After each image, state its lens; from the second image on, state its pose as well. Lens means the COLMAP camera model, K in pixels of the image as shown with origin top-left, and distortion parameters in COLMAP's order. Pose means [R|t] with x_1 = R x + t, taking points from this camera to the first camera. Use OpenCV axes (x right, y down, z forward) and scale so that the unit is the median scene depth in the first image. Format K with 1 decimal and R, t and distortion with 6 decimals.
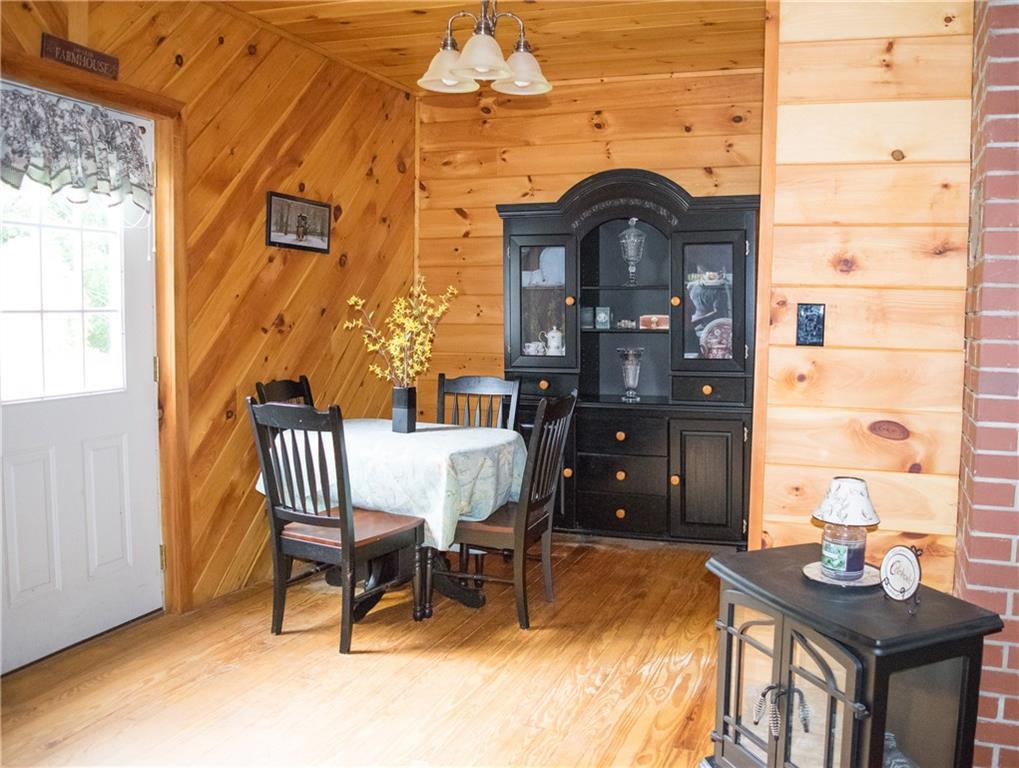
lens RADIAL K [[993.9, 0, 510.7], [0, 993.9, 383.5], [0, 0, 1]] dist [-0.103897, 0.000000]
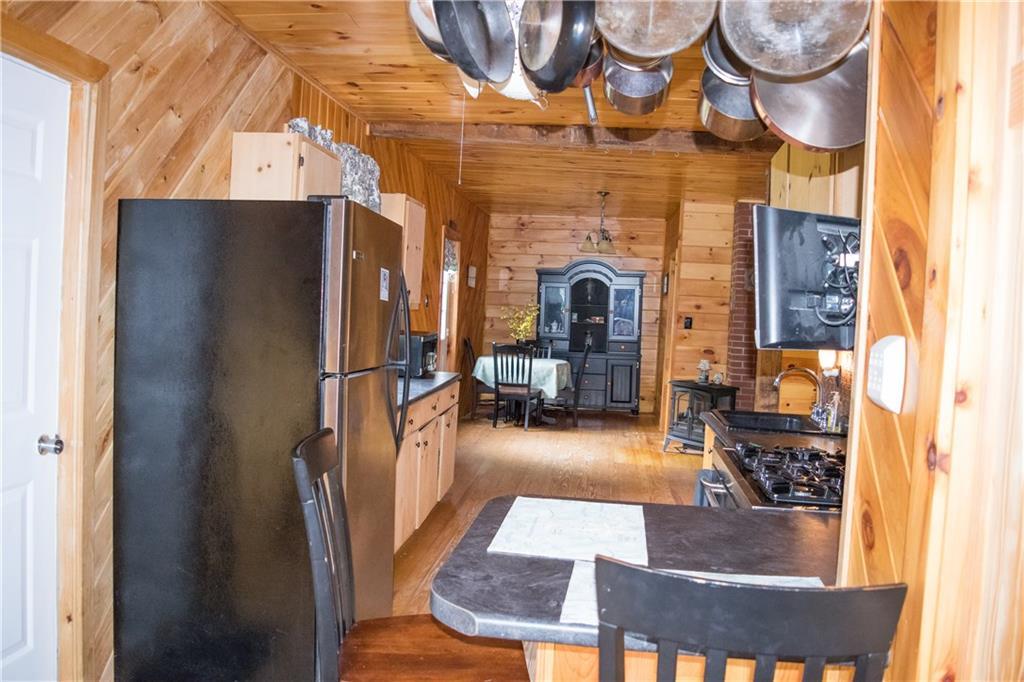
lens RADIAL K [[813.0, 0, 512.1], [0, 813.0, 341.4], [0, 0, 1]] dist [-0.091555, -0.001606]
pose [[0.976286, 0.023509, 0.215204, -0.741268], [-0.016930, 0.999333, -0.032367, 0.088691], [-0.215822, 0.027956, 0.976033, -1.356342]]
